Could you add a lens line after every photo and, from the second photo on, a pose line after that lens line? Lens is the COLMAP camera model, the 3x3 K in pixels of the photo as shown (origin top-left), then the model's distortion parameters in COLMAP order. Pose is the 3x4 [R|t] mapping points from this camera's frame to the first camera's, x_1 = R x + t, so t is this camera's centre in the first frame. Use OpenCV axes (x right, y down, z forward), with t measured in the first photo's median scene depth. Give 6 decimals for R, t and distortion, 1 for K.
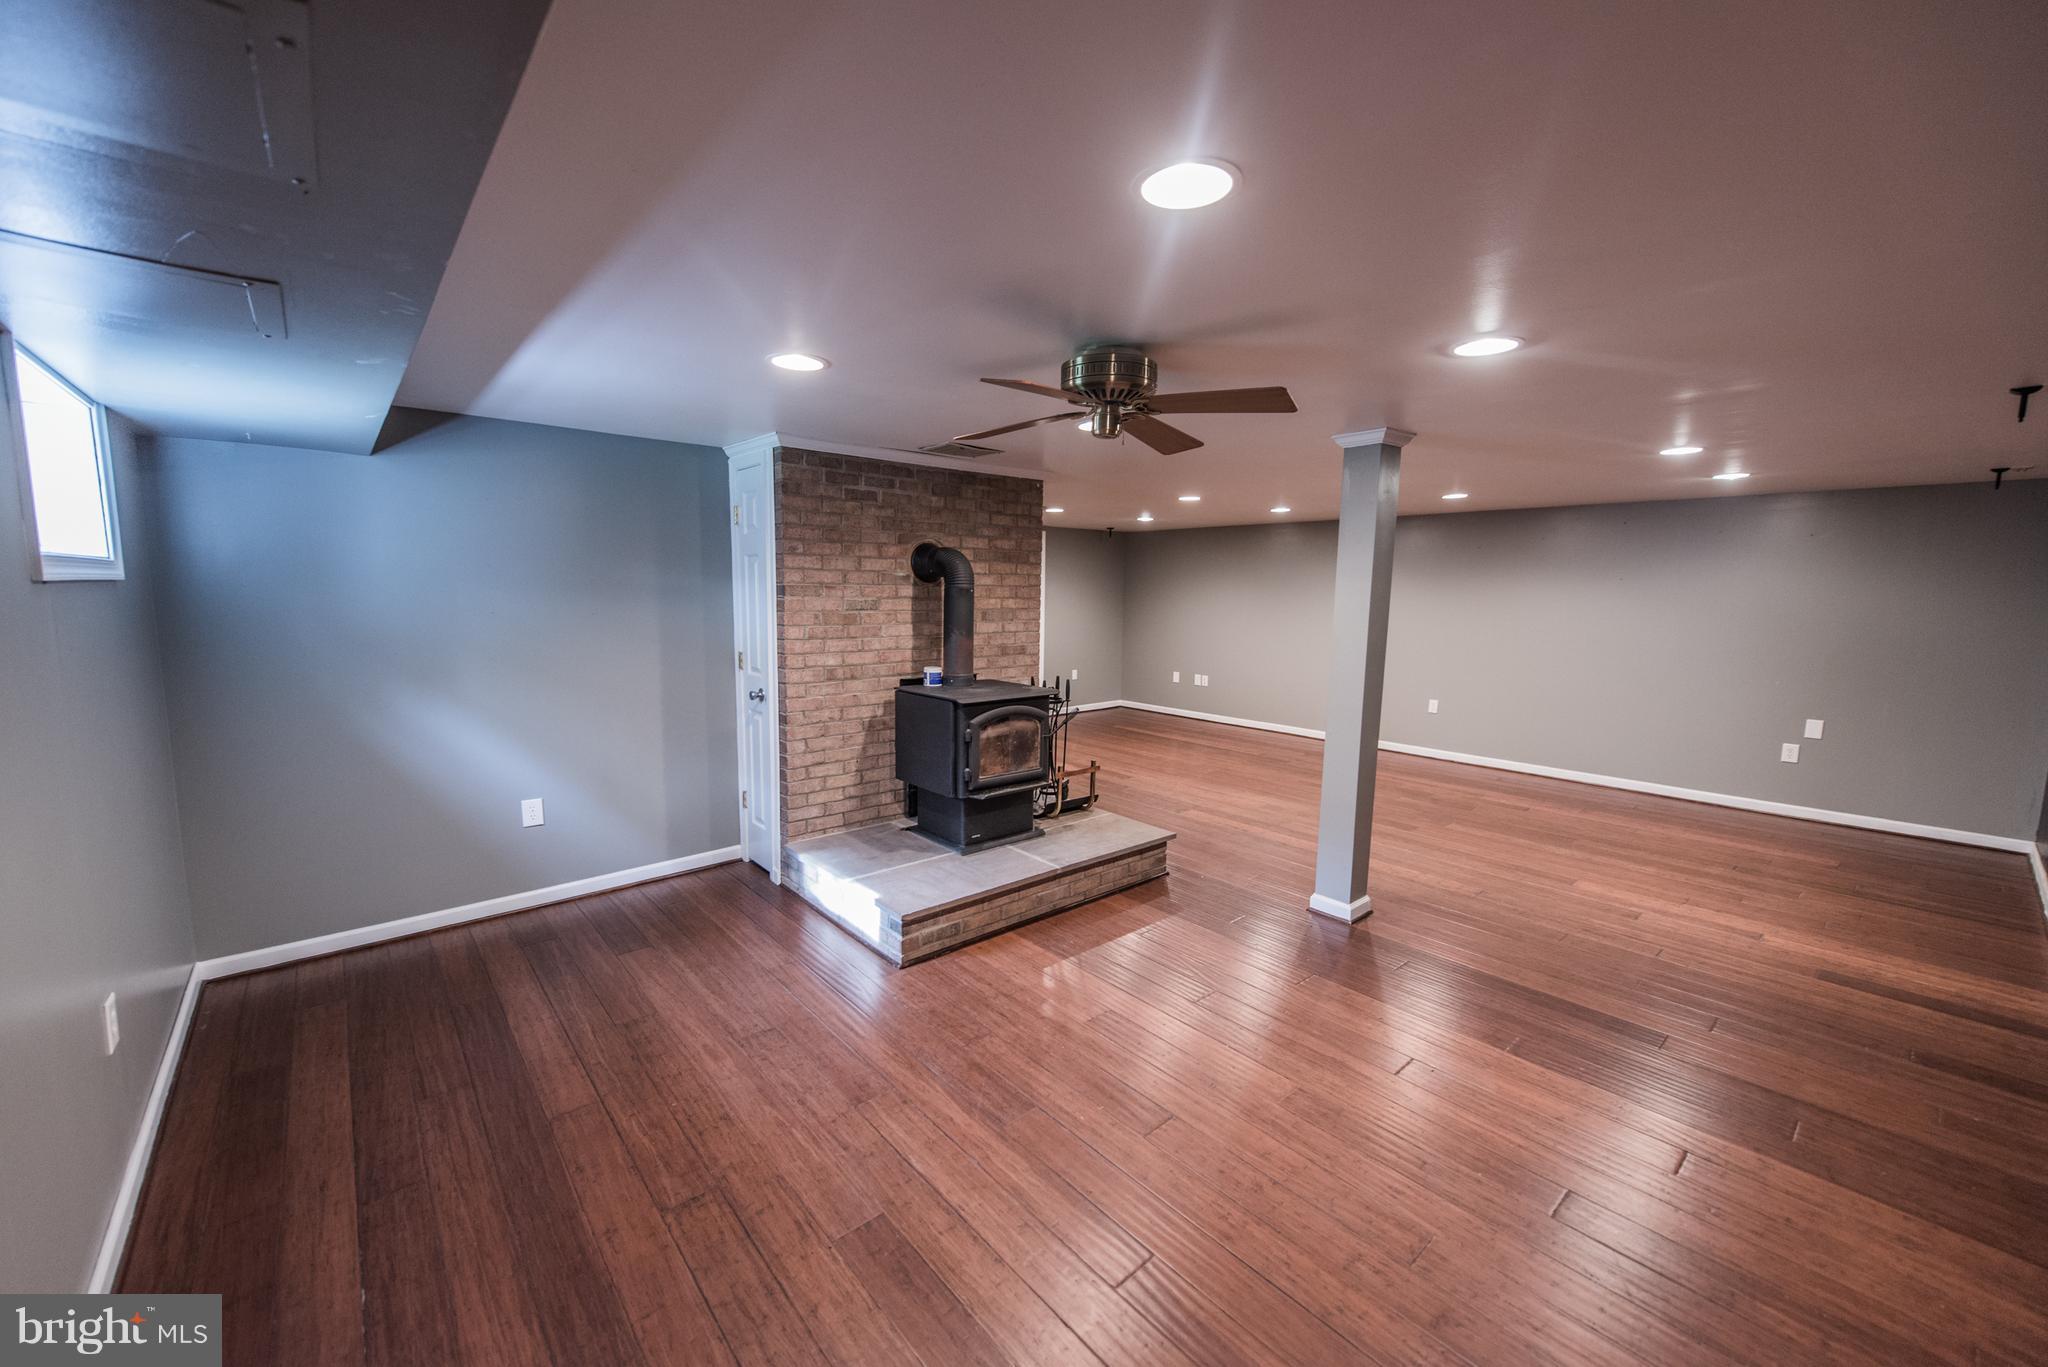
lens RADIAL K [[798.6, 0, 1019.8], [0, 798.6, 684.7], [0, 0, 1]] dist [0.017646, -0.004577]
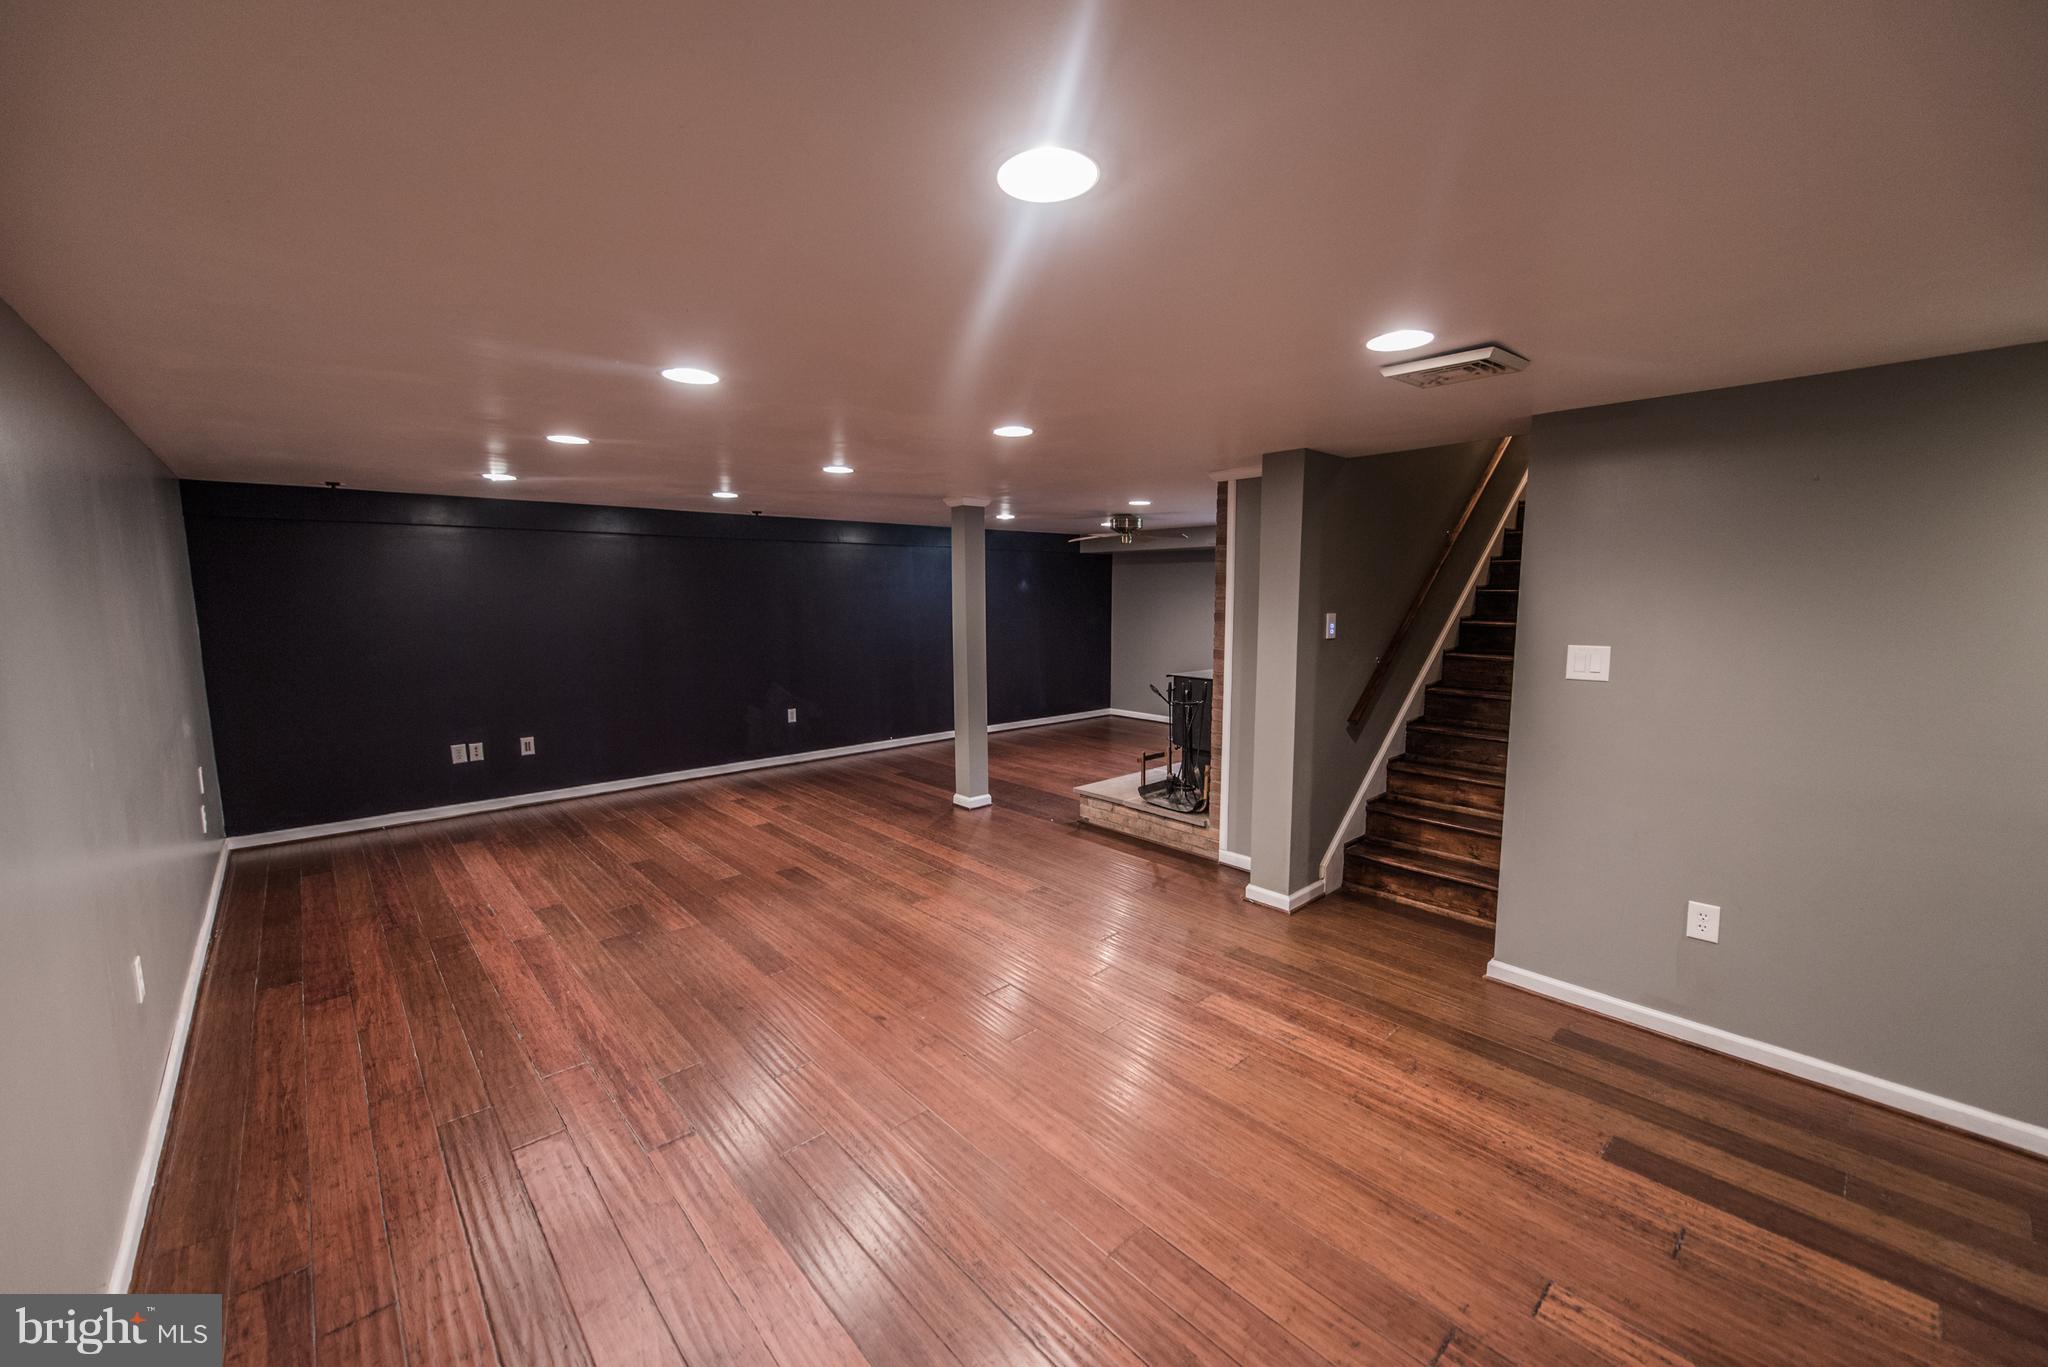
lens RADIAL K [[798.6, 0, 1019.8], [0, 798.6, 684.7], [0, 0, 1]] dist [0.017646, -0.004577]
pose [[-0.999822, -0.008852, -0.016641, 0.295409], [-0.012595, 0.970570, 0.240492, -0.273008], [0.014023, 0.240658, -0.970509, 2.135230]]
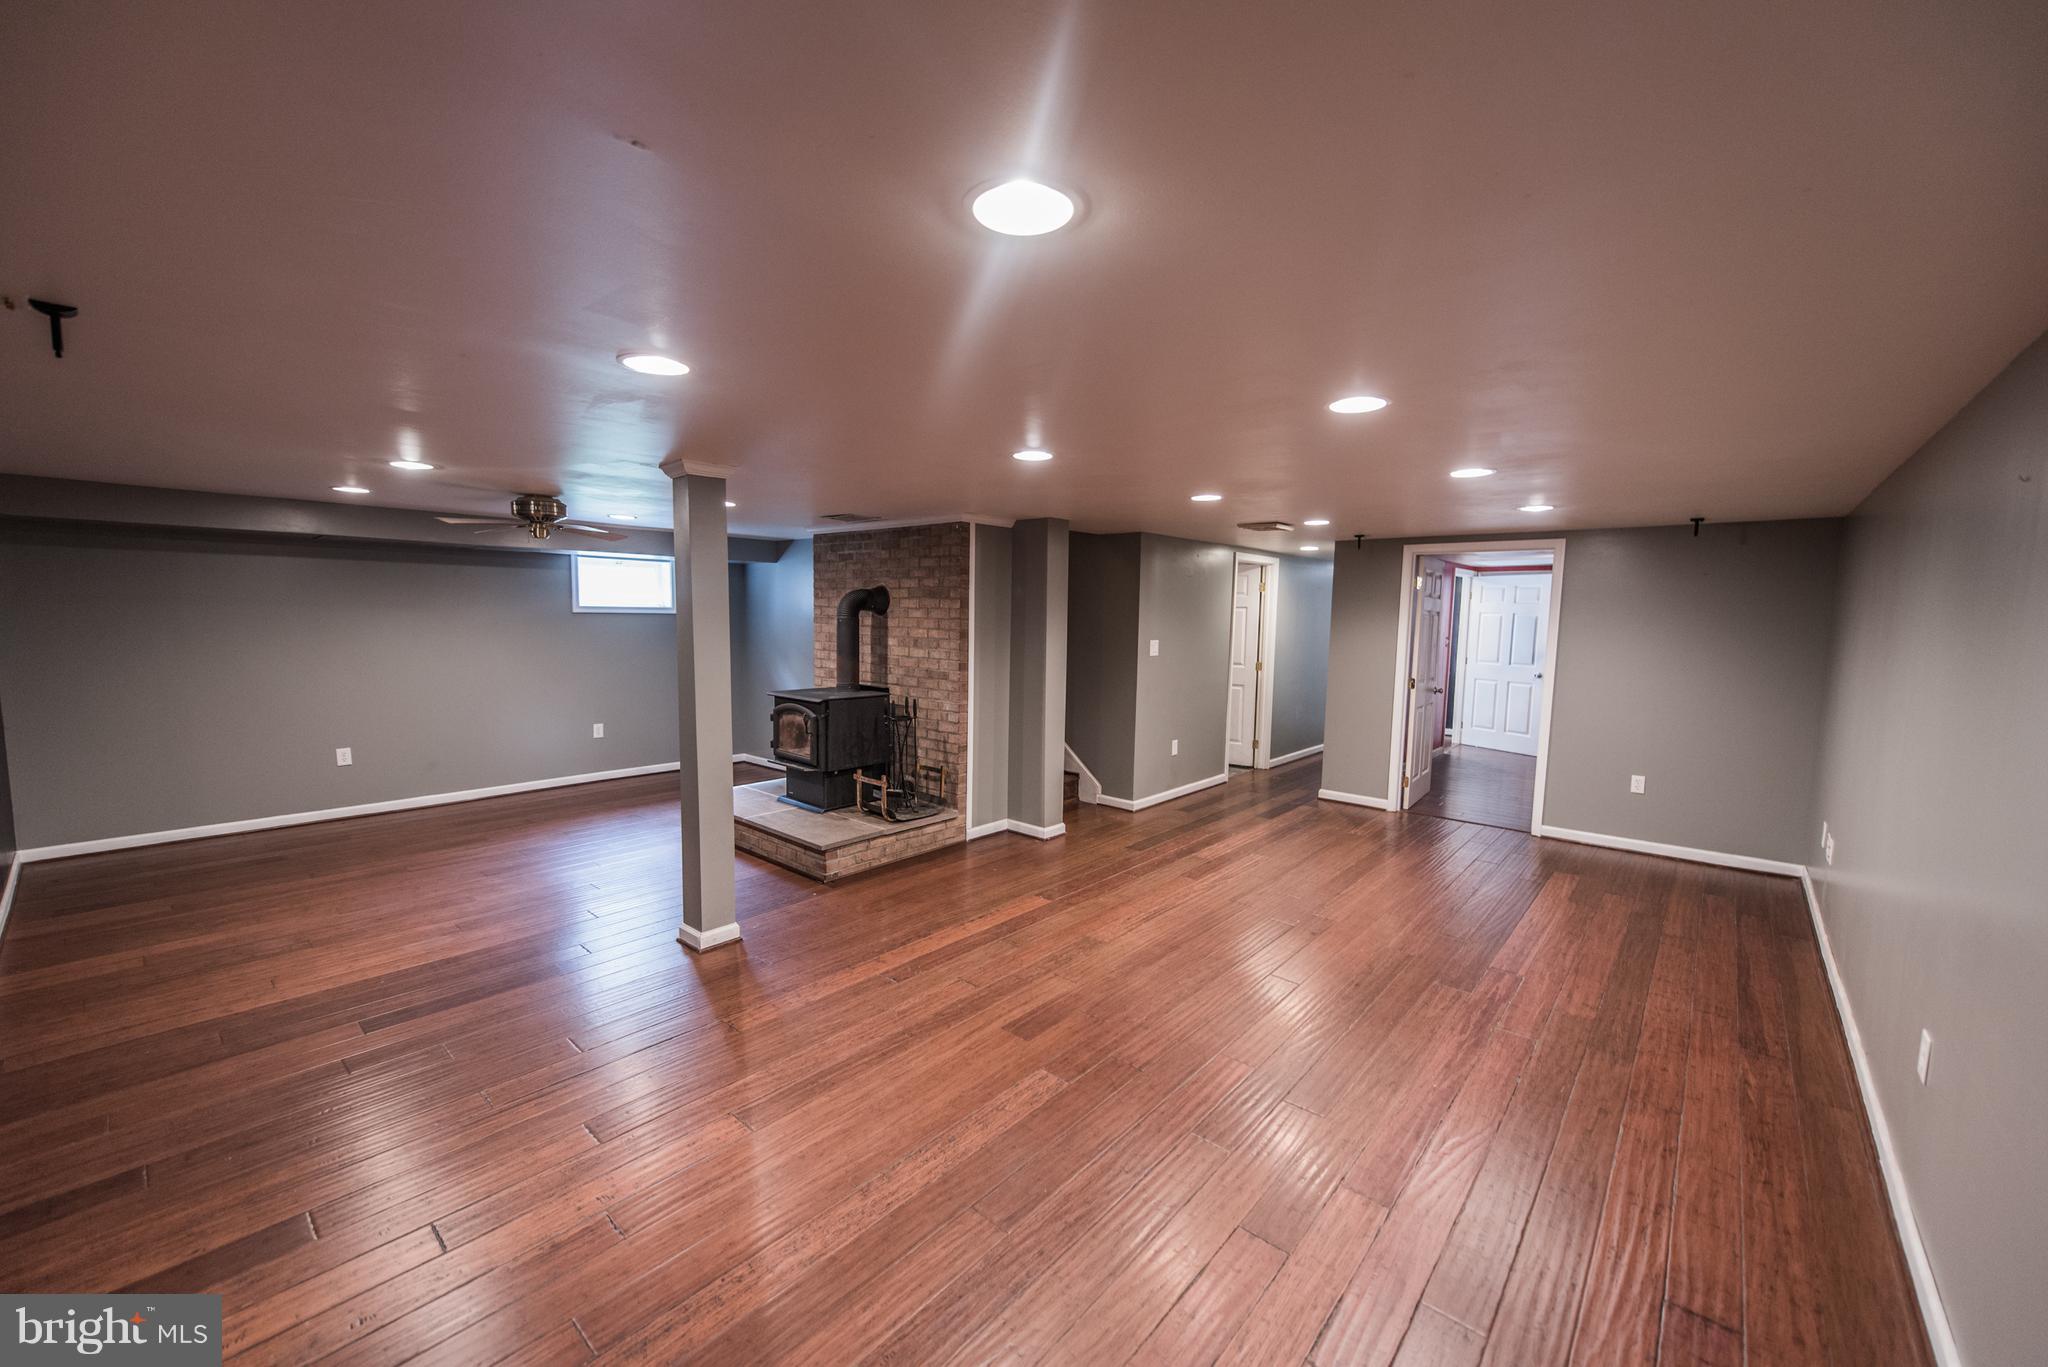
lens RADIAL K [[798.6, 0, 1019.8], [0, 798.6, 684.7], [0, 0, 1]] dist [0.017646, -0.004577]
pose [[0.131746, 0.080361, -0.988021, 1.236047], [-0.135247, 0.988845, 0.062393, -0.127509], [0.982014, 0.125407, 0.141145, 1.050604]]
